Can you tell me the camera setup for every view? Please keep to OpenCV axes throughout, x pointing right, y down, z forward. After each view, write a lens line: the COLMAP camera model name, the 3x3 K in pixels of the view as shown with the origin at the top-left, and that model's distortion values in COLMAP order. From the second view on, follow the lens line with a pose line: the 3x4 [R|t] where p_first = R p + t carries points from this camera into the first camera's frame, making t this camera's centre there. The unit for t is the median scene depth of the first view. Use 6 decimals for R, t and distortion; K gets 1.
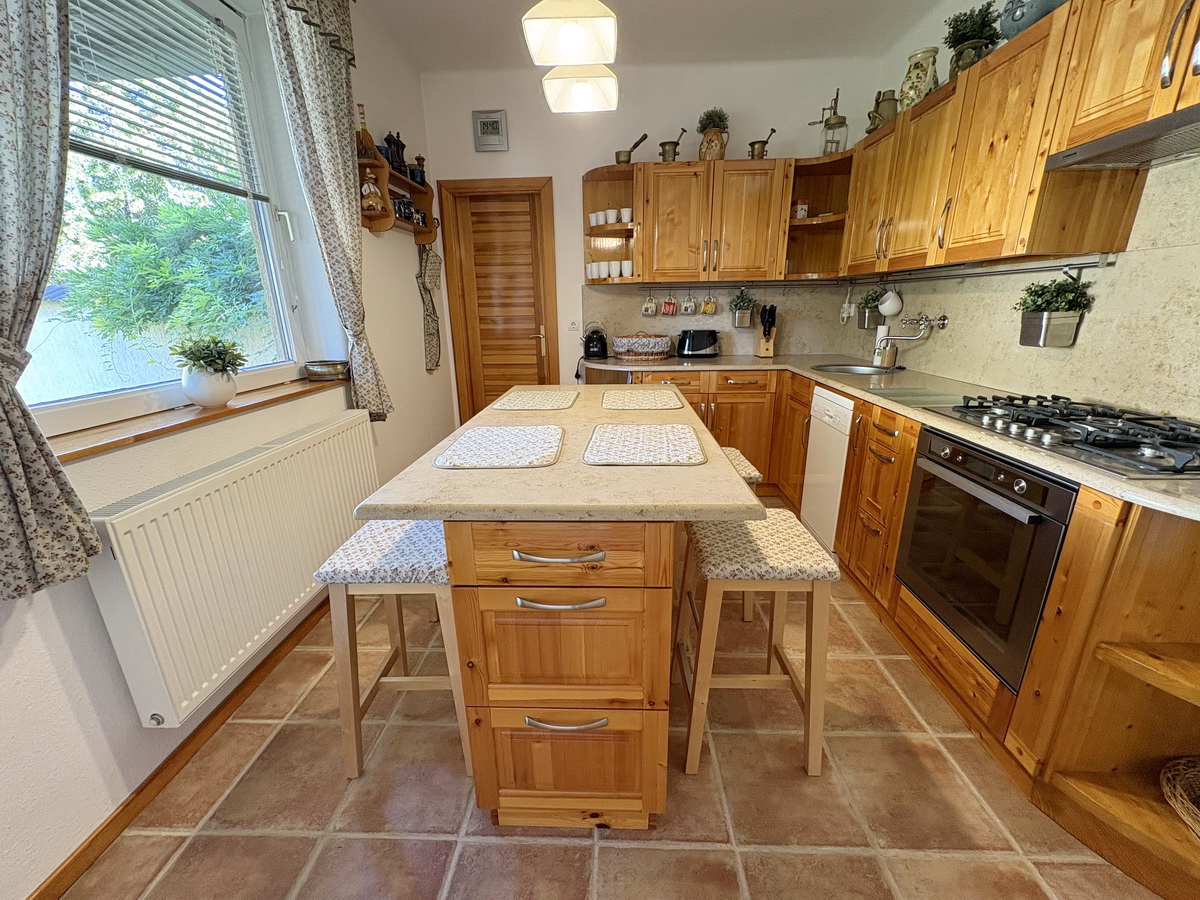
lens RADIAL K [[479.1, 0, 600.0], [0, 479.1, 450.0], [0, 0, 1]] dist [0.000892, 0.000075]
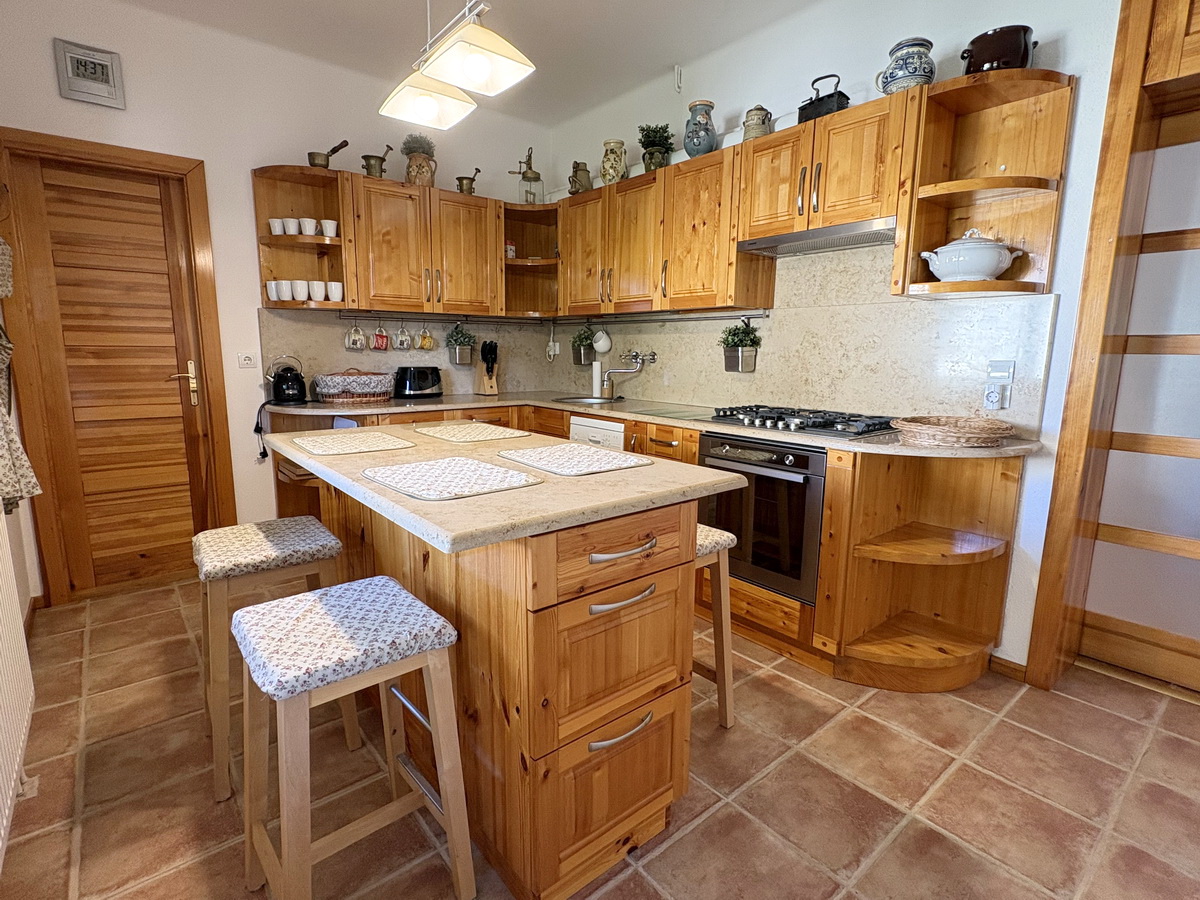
lens RADIAL K [[590.2, 0, 600.0], [0, 590.2, 450.0], [0, 0, 1]] dist [-0.000714, 0.000706]
pose [[0.747408, -0.090835, 0.658126, -0.378612], [0.173619, 0.982890, -0.061512, 0.029828], [-0.641278, 0.160238, 0.750390, 0.013220]]
